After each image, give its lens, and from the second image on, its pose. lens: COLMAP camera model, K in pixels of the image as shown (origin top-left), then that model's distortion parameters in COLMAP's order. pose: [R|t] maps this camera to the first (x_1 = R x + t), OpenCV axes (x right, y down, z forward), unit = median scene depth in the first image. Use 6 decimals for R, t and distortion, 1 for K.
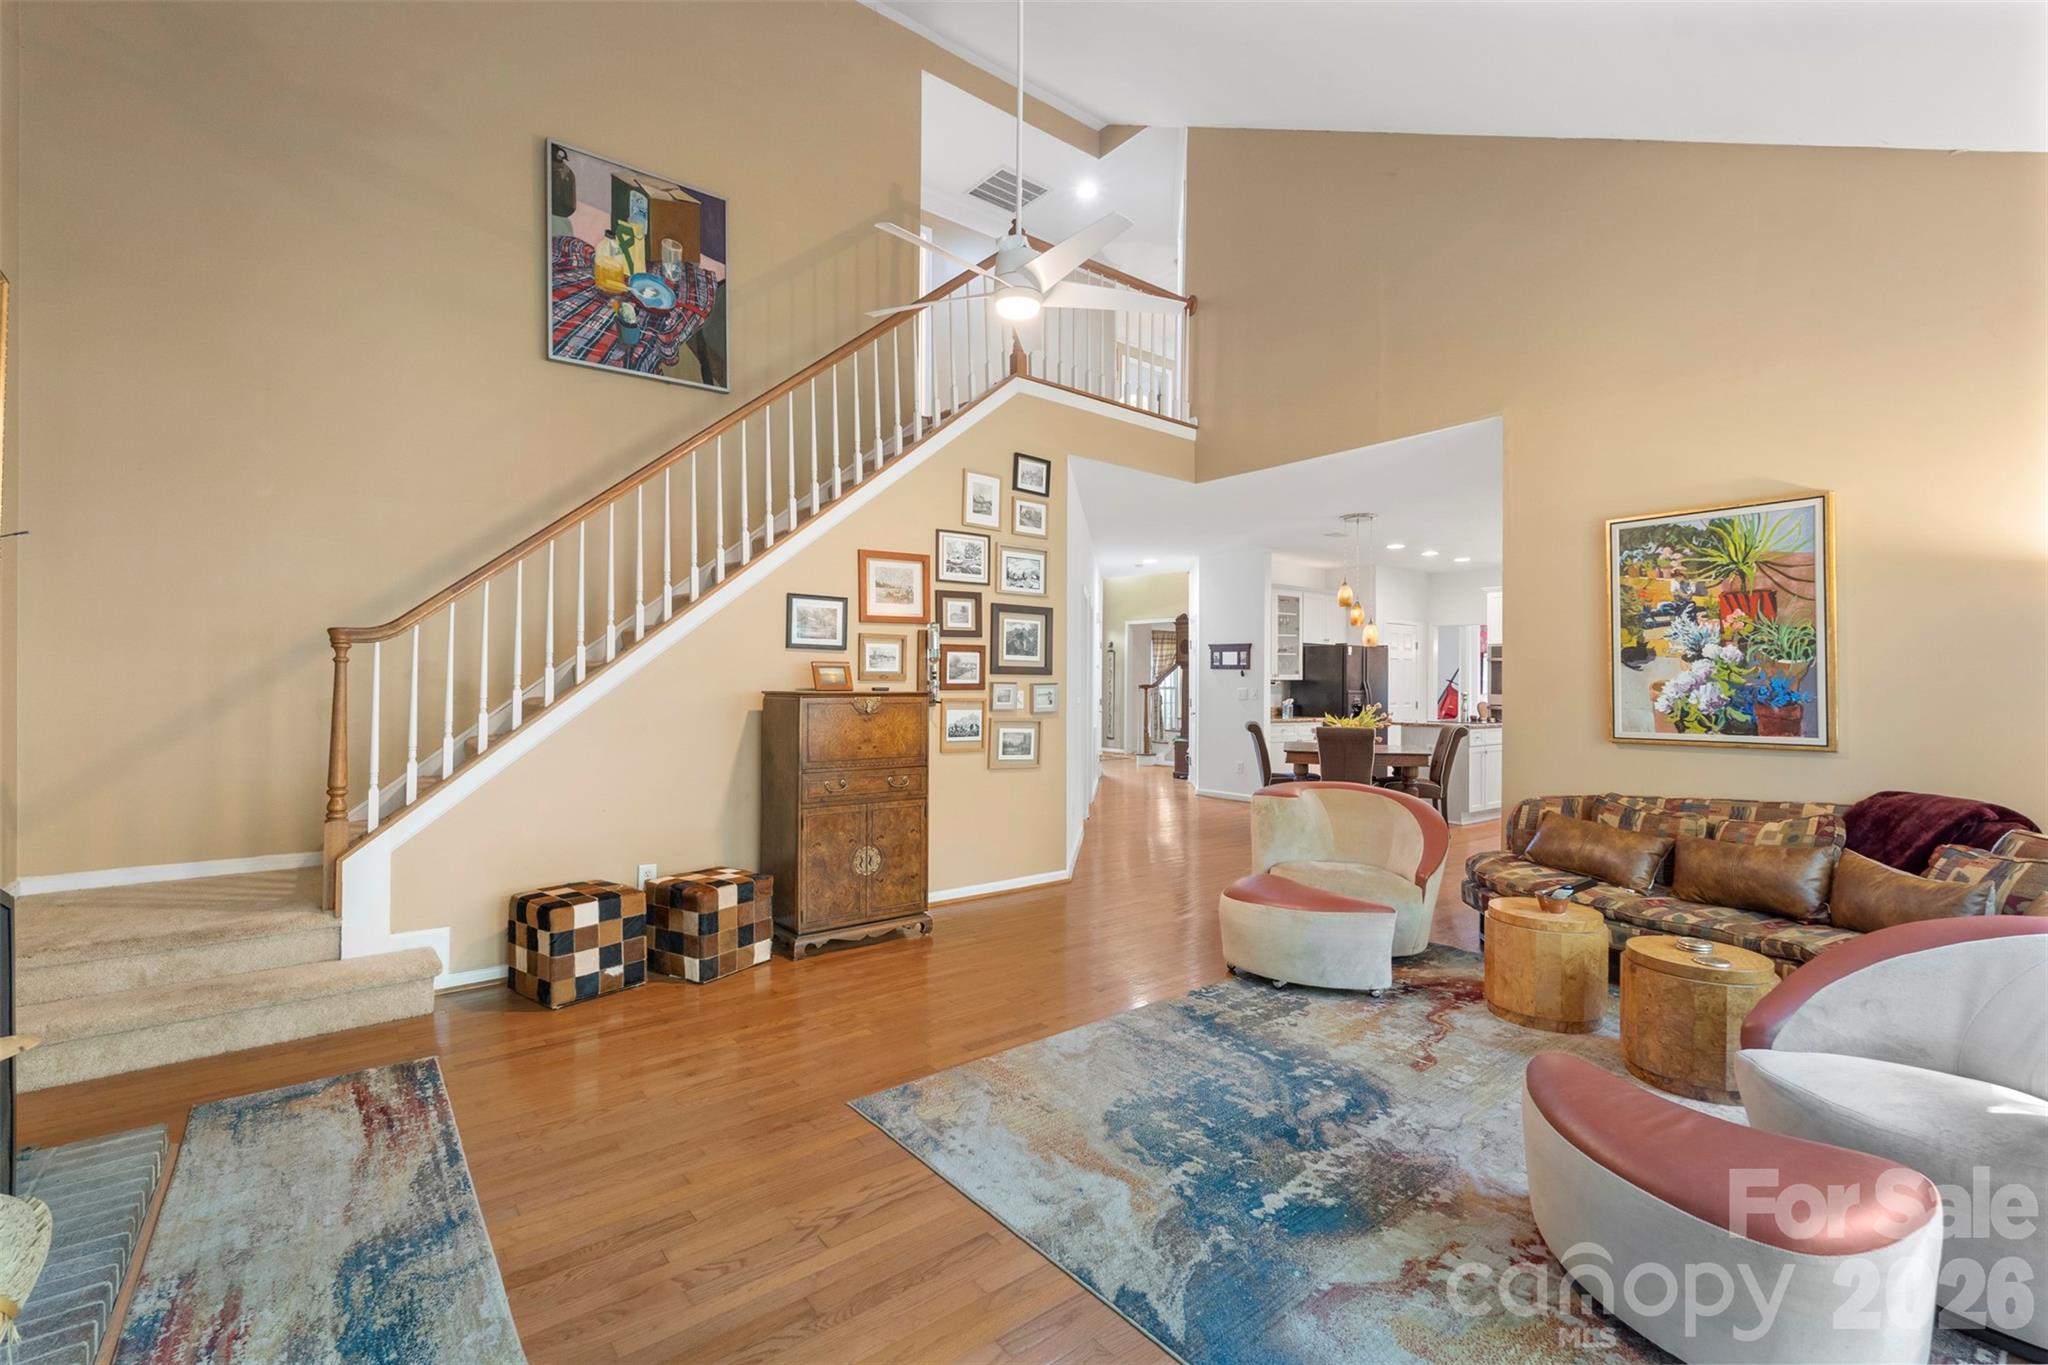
lens RADIAL K [[896.9, 0, 1024.0], [0, 896.9, 682.5], [0, 0, 1]] dist [0.000152, 0.000092]
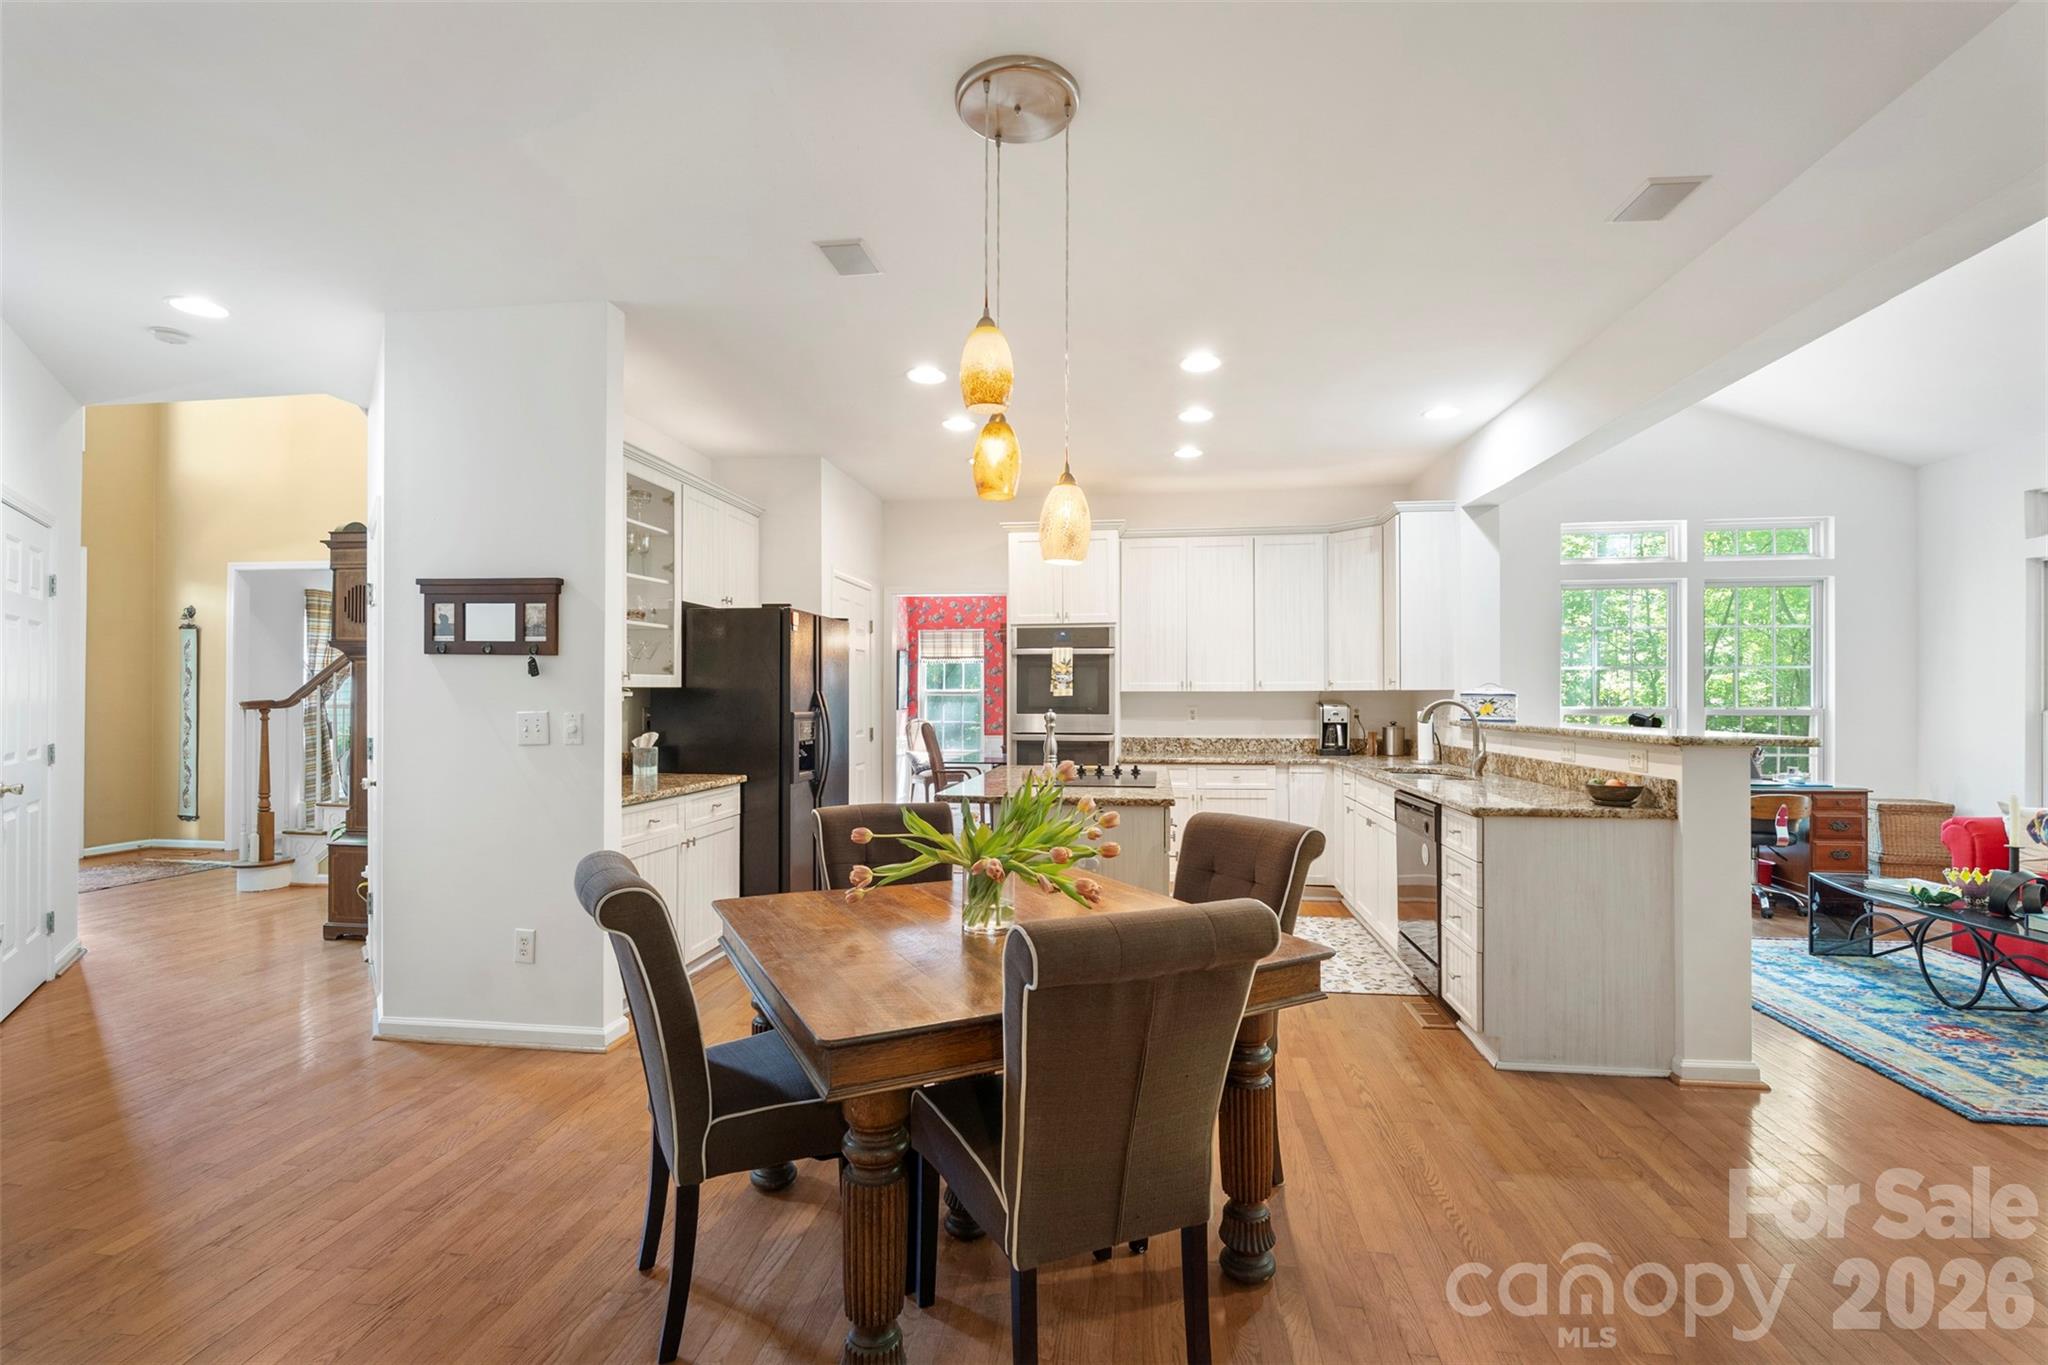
lens RADIAL K [[910.8, 0, 1032.9], [0, 910.8, 690.0], [0, 0, 1]] dist [-0.000364, -0.000040]
pose [[0.719161, -0.001426, 0.694842, 0.130596], [0.004101, 0.999989, -0.002192, 0.000083], [-0.694831, 0.004426, 0.719159, 0.578219]]
